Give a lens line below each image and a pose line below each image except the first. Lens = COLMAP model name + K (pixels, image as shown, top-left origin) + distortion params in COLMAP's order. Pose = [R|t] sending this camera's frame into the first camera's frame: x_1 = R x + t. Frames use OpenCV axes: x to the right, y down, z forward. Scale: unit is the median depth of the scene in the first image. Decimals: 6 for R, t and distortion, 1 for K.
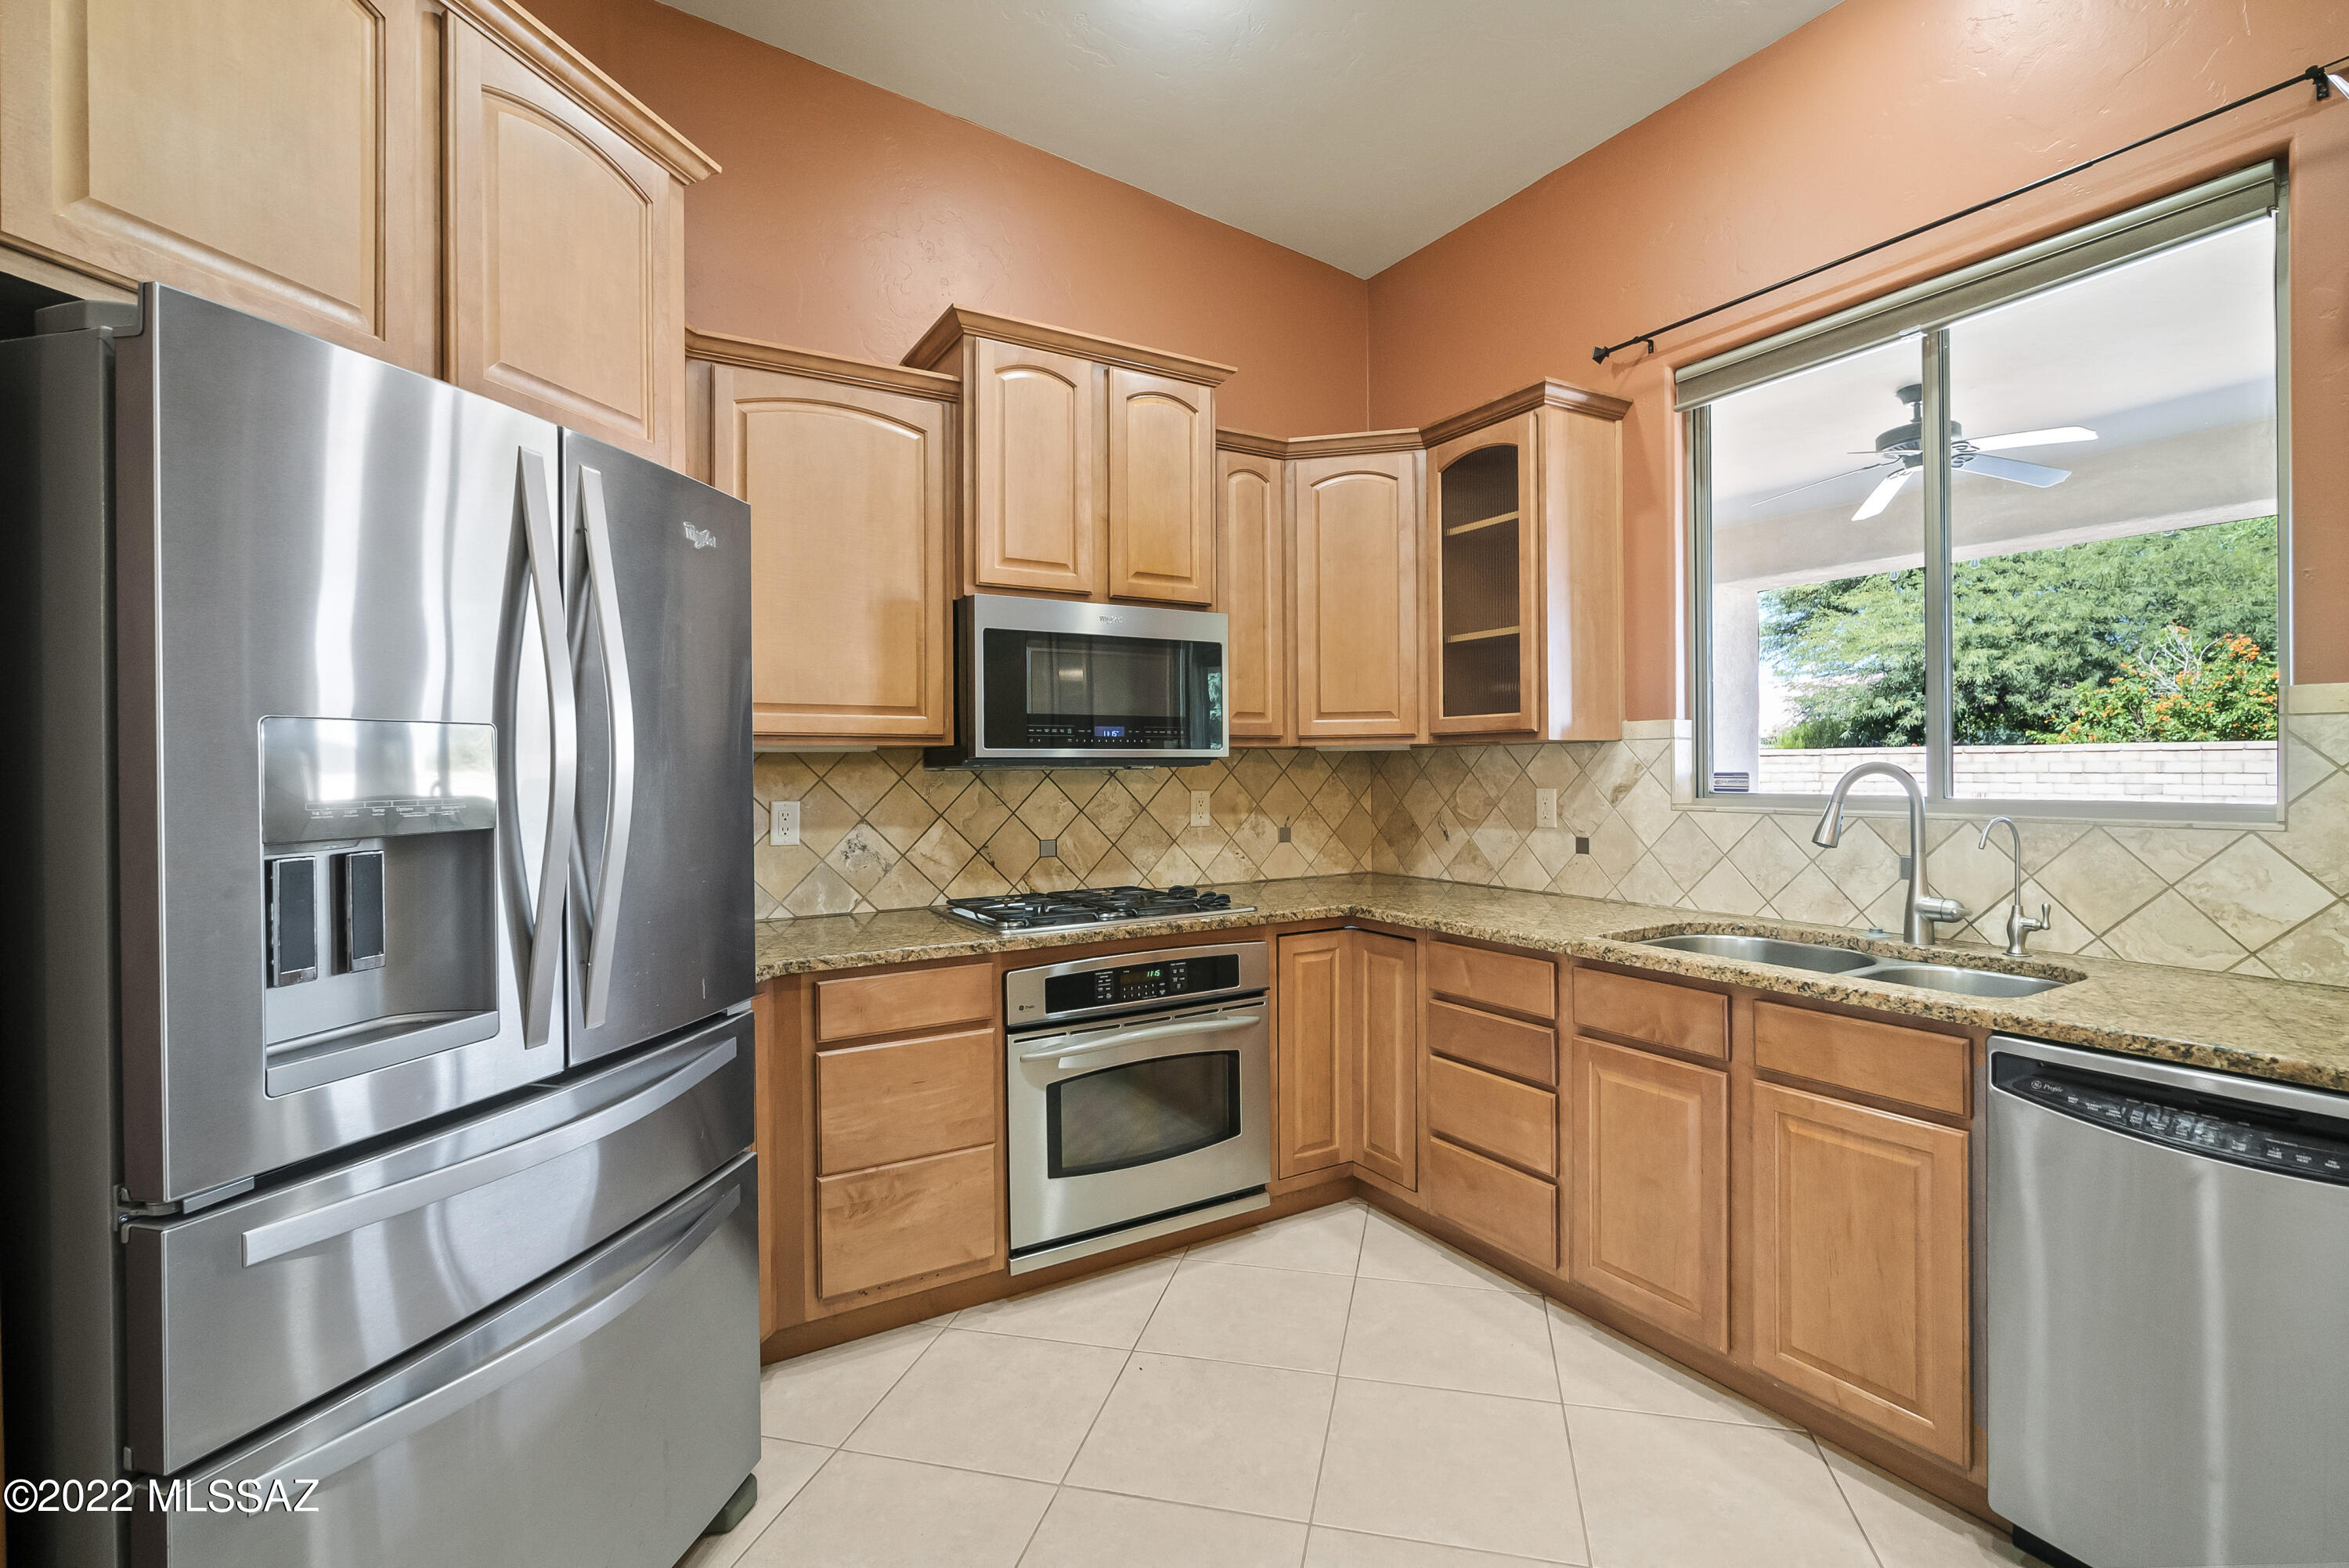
lens RADIAL K [[1069.3, 0, 1189.9], [0, 1069.3, 773.3], [0, 0, 1]] dist [-0.003803, -0.000039]
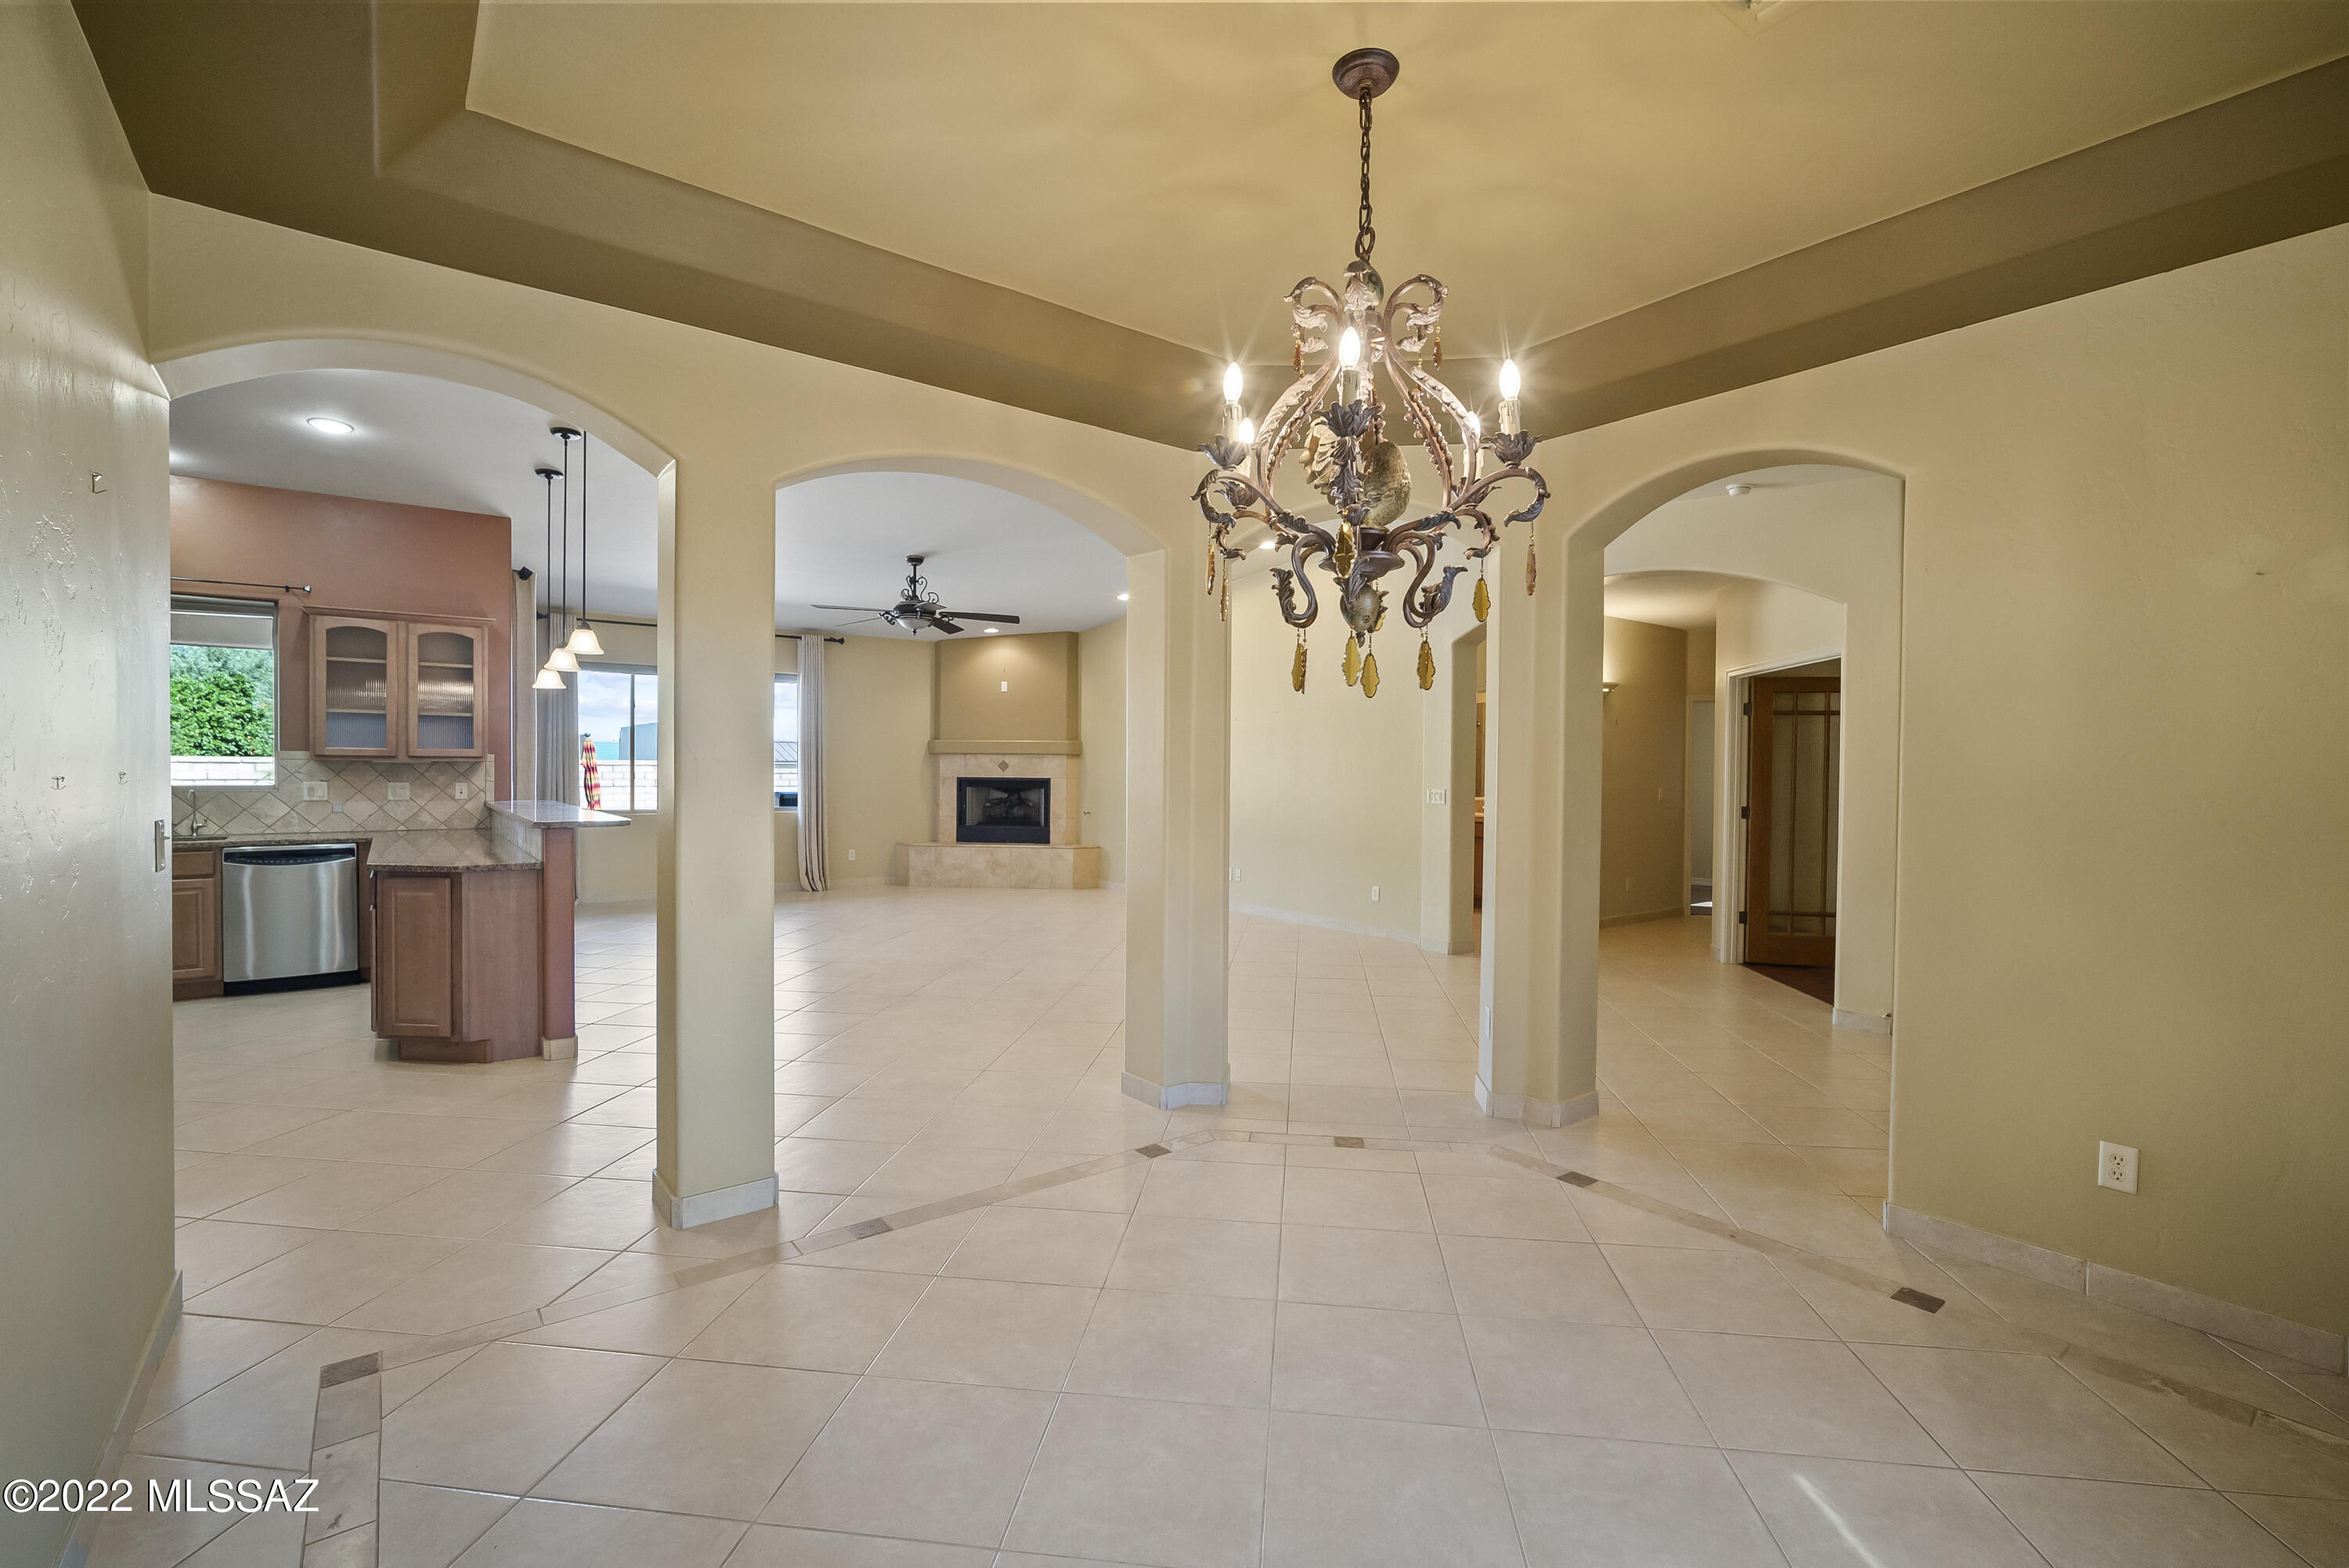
lens RADIAL K [[1035.2, 0, 1181.1], [0, 1035.2, 775.6], [0, 0, 1]] dist [-0.000662, -0.000256]
pose [[-0.102265, 0.003035, 0.994753, -1.779954], [0.002429, 0.999993, -0.002801, 0.011083], [-0.994754, 0.002130, -0.102272, -1.081883]]
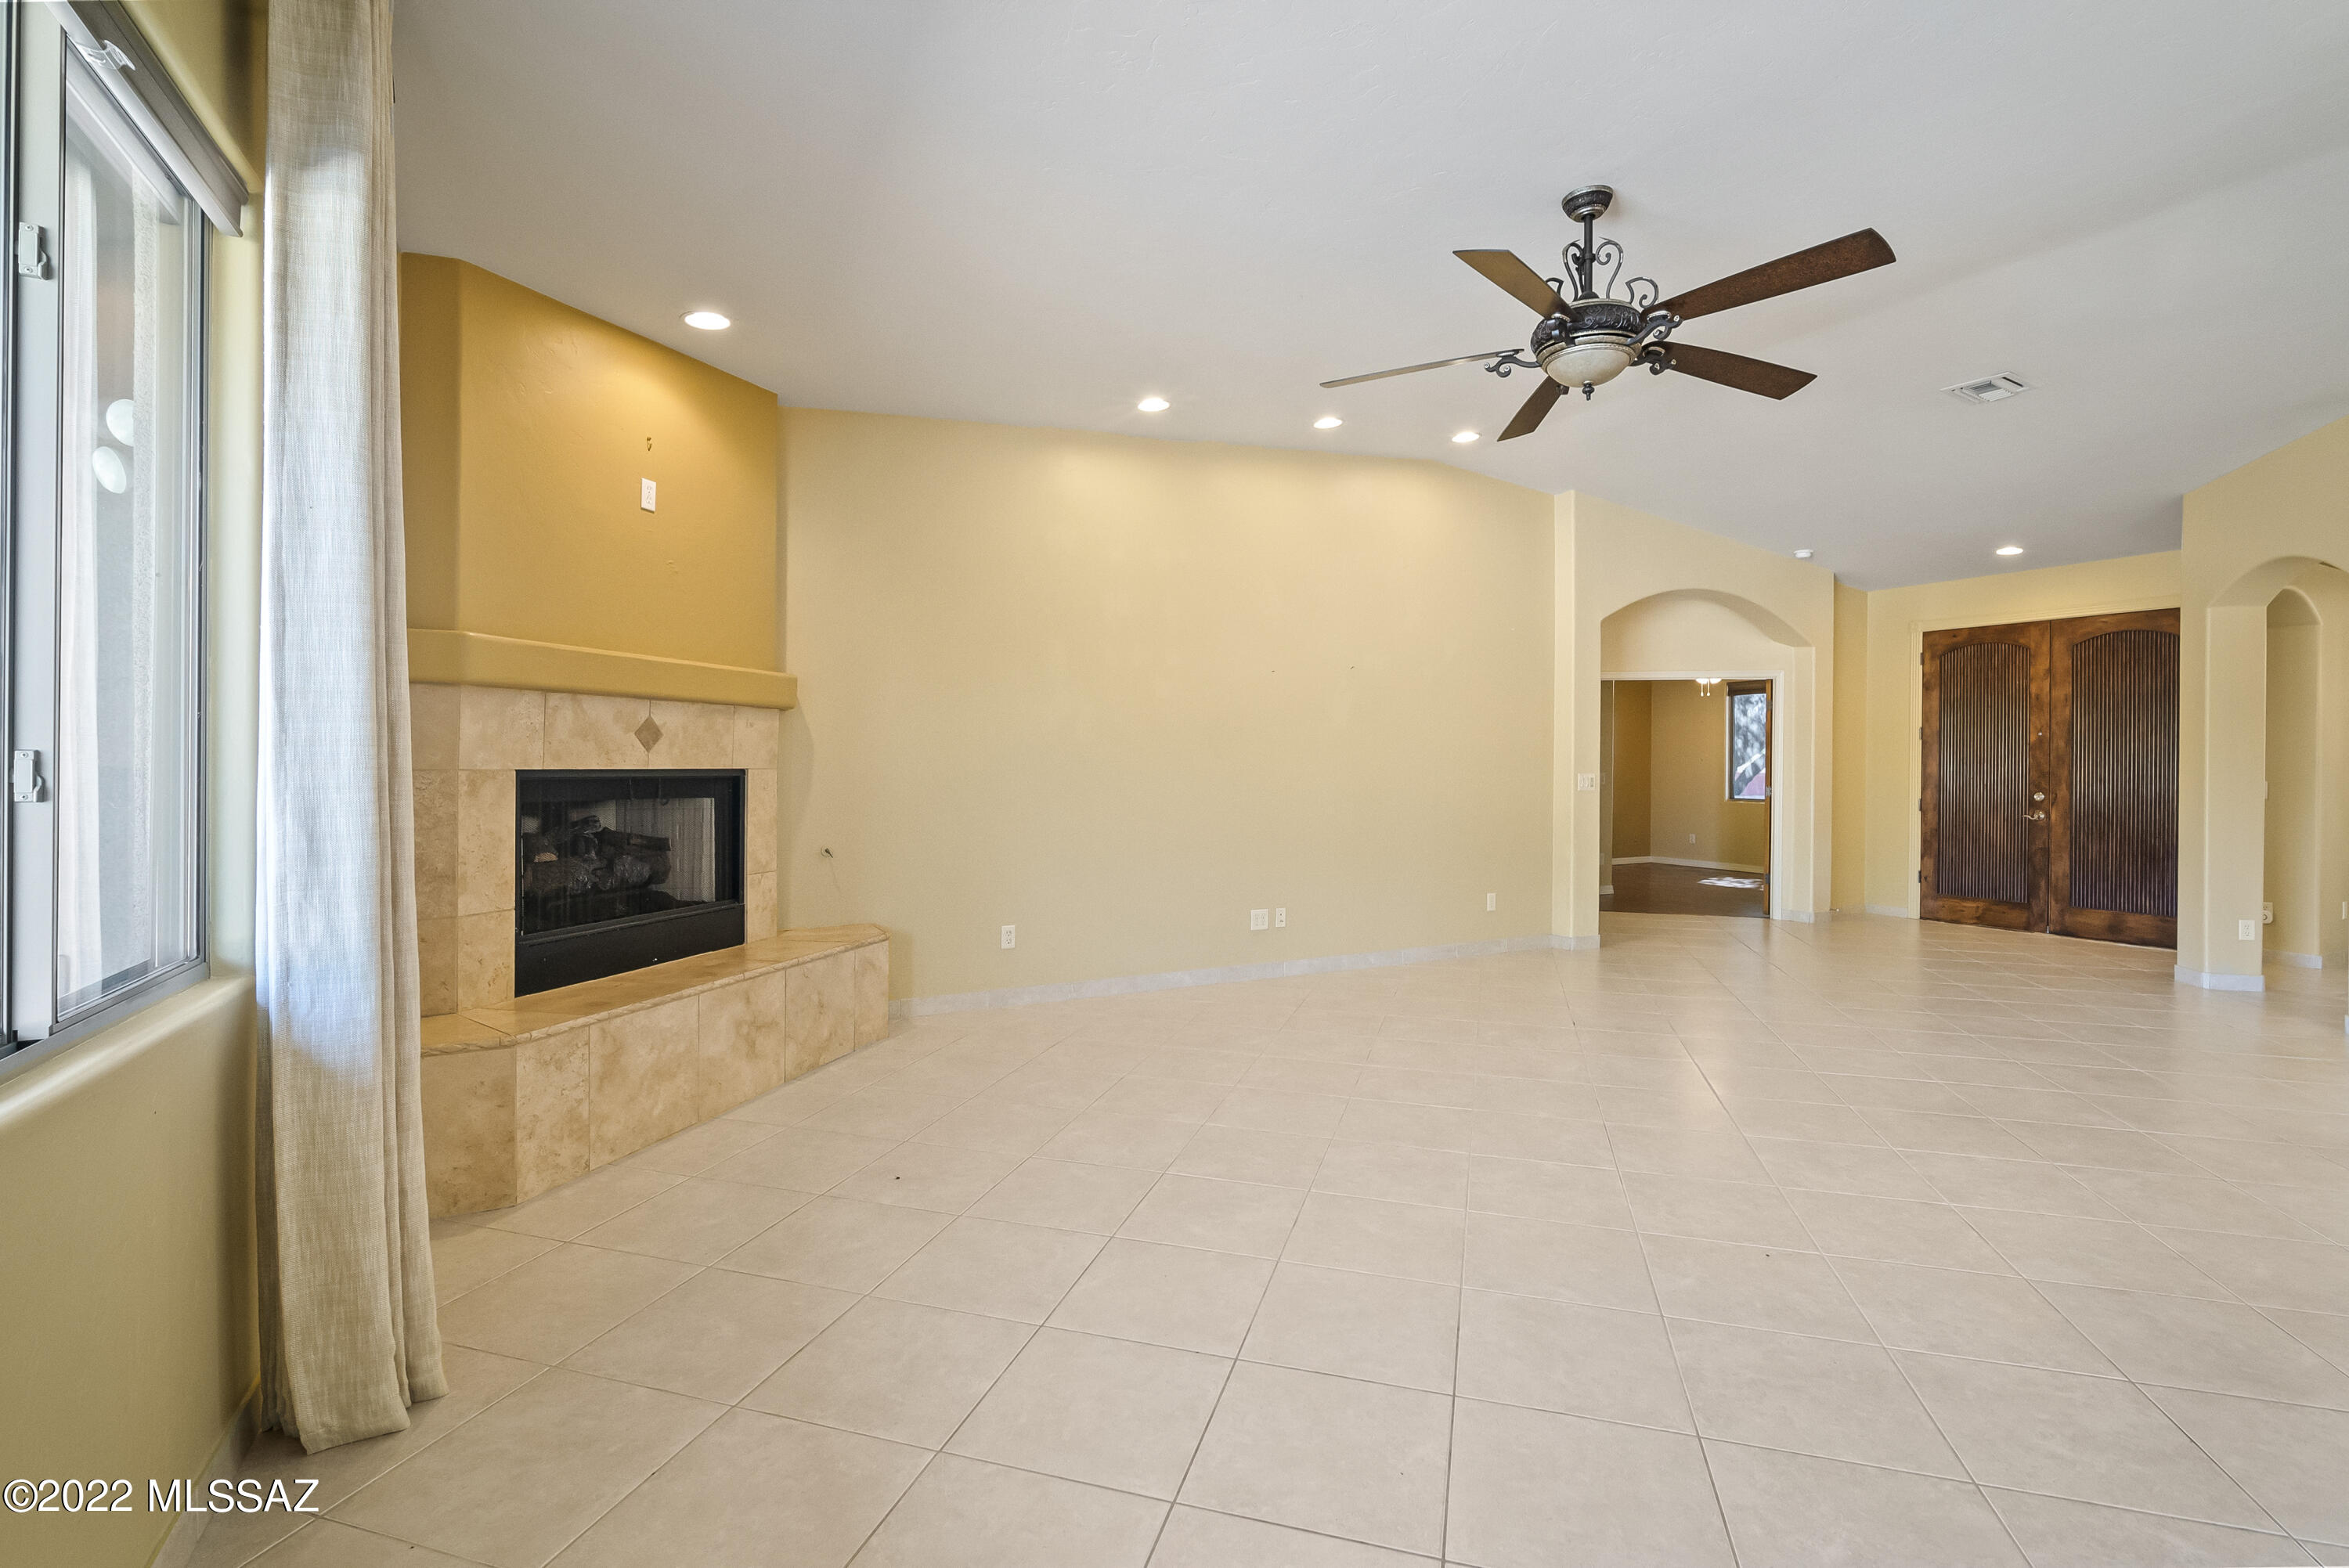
lens RADIAL K [[1037.8, 0, 1187.0], [0, 1037.8, 766.2], [0, 0, 1]] dist [-0.008196, 0.000038]
pose [[-0.999128, 0.000930, 0.041752, 1.640911], [0.001371, 0.999944, 0.010535, -0.012038], [-0.041740, 0.010583, -0.999072, 0.537452]]
